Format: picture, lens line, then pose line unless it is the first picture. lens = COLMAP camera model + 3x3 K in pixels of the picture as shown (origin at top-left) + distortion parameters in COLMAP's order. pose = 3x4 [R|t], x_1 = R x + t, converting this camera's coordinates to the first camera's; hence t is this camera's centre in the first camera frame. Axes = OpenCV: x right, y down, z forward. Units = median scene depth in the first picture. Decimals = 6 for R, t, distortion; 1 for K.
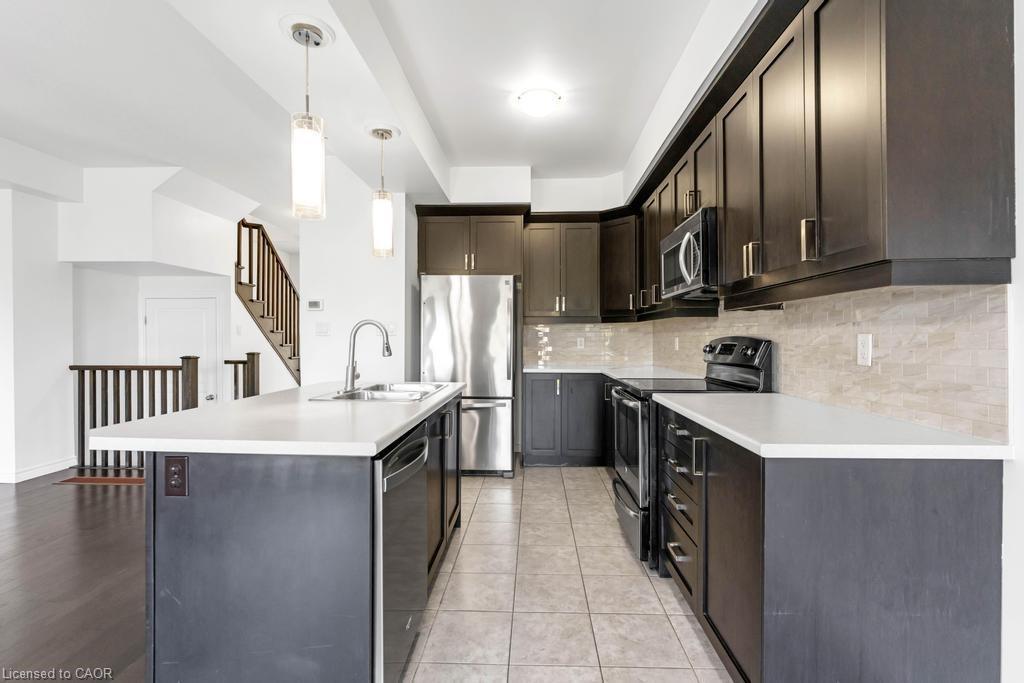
lens RADIAL K [[470.0, 0, 512.2], [0, 470.0, 334.0], [0, 0, 1]] dist [0.021250, 0.000097]
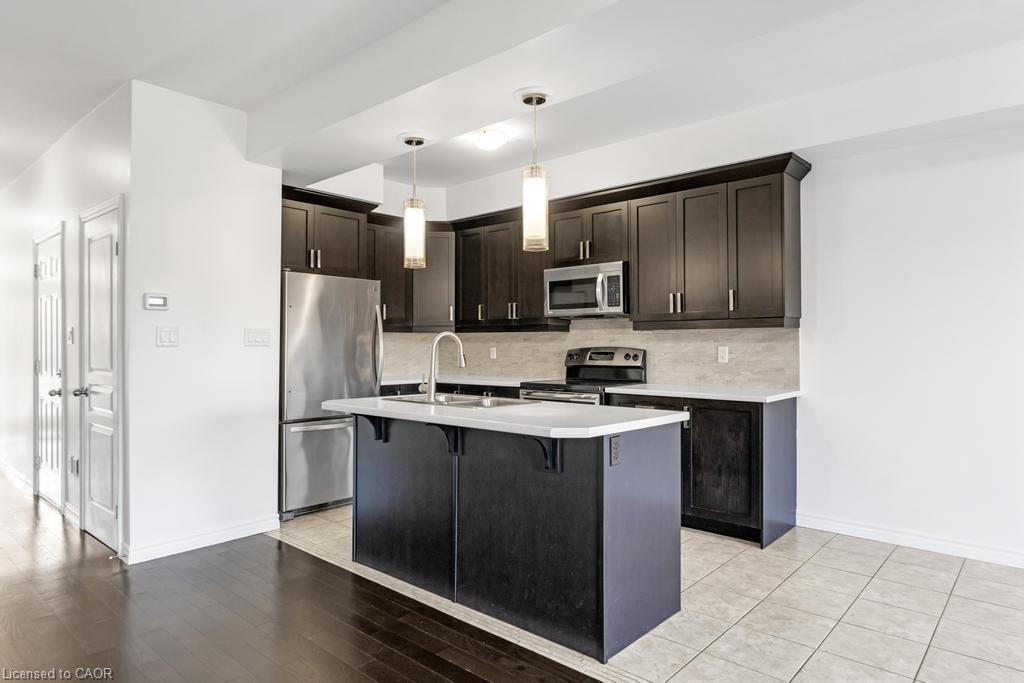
lens RADIAL K [[600.5, 0, 512.0], [0, 600.5, 341.5], [0, 0, 1]] dist [0.001462, 0.000038]
pose [[0.628217, 0.004074, 0.778027, -0.778388], [-0.005842, 0.999983, -0.000519, -0.006632], [-0.778016, -0.004219, 0.628230, 0.055918]]
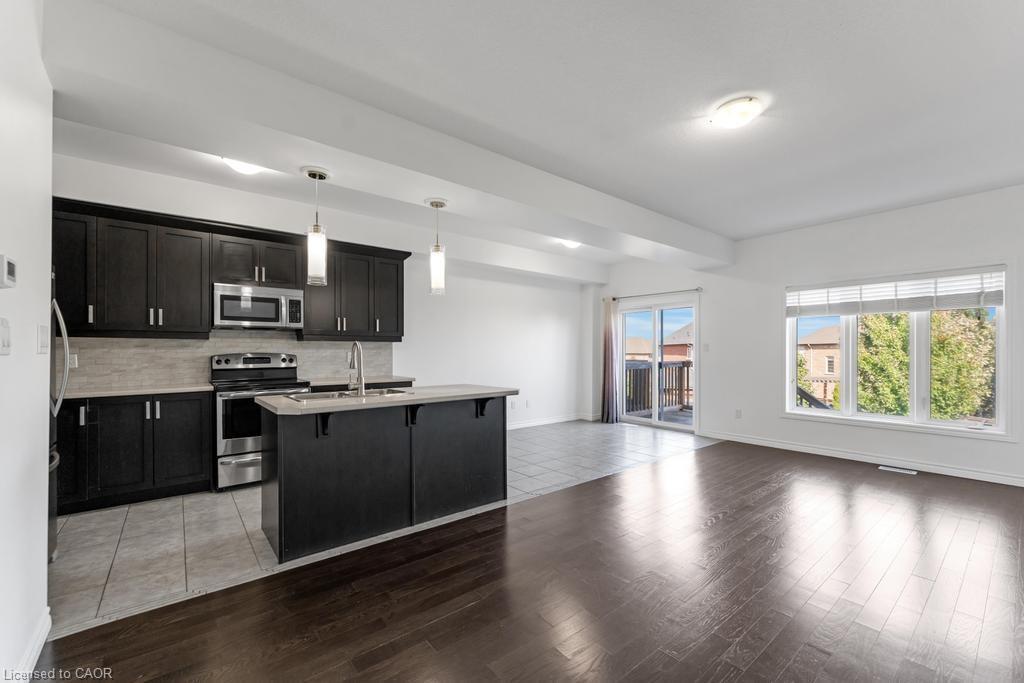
lens RADIAL K [[421.1, 0, 512.0], [0, 421.1, 341.5], [0, 0, 1]] dist [0.000454, 0.000089]
pose [[-0.667187, 0.018205, 0.744668, -0.936074], [-0.004755, 0.999577, -0.028697, 0.001242], [-0.744875, -0.022687, -0.666818, 0.936791]]
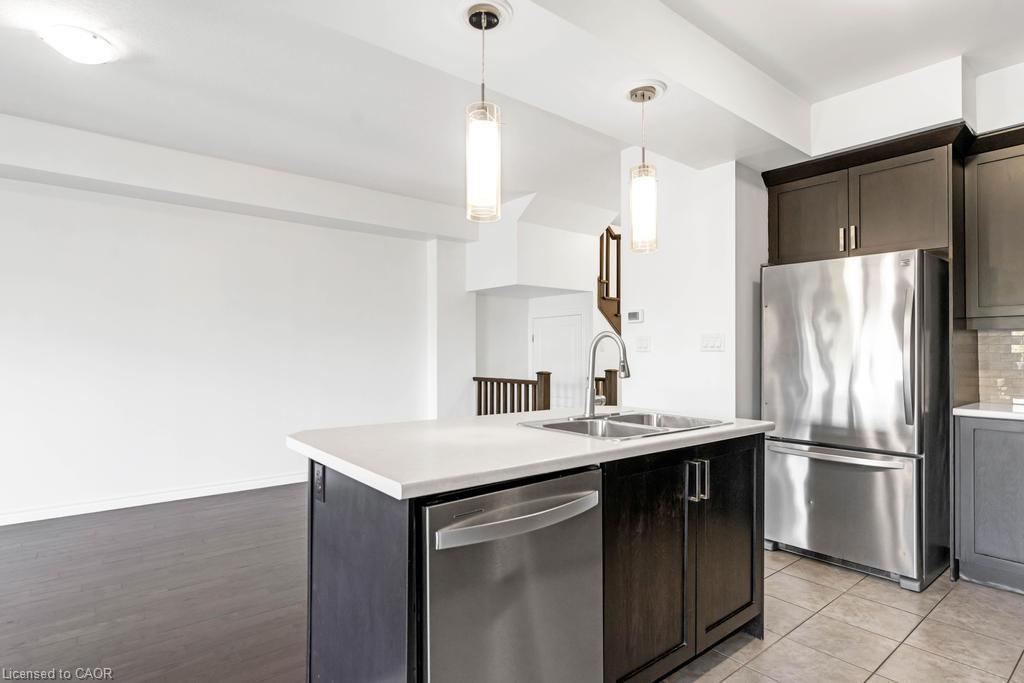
lens RADIAL K [[541.5, 0, 512.0], [0, 541.5, 341.5], [0, 0, 1]] dist [0.002204, 0.001501]
pose [[0.676317, -0.015569, -0.736446, 0.161388], [0.002872, 0.999825, -0.018500, 0.002471], [0.736605, 0.010396, 0.676244, 0.161224]]
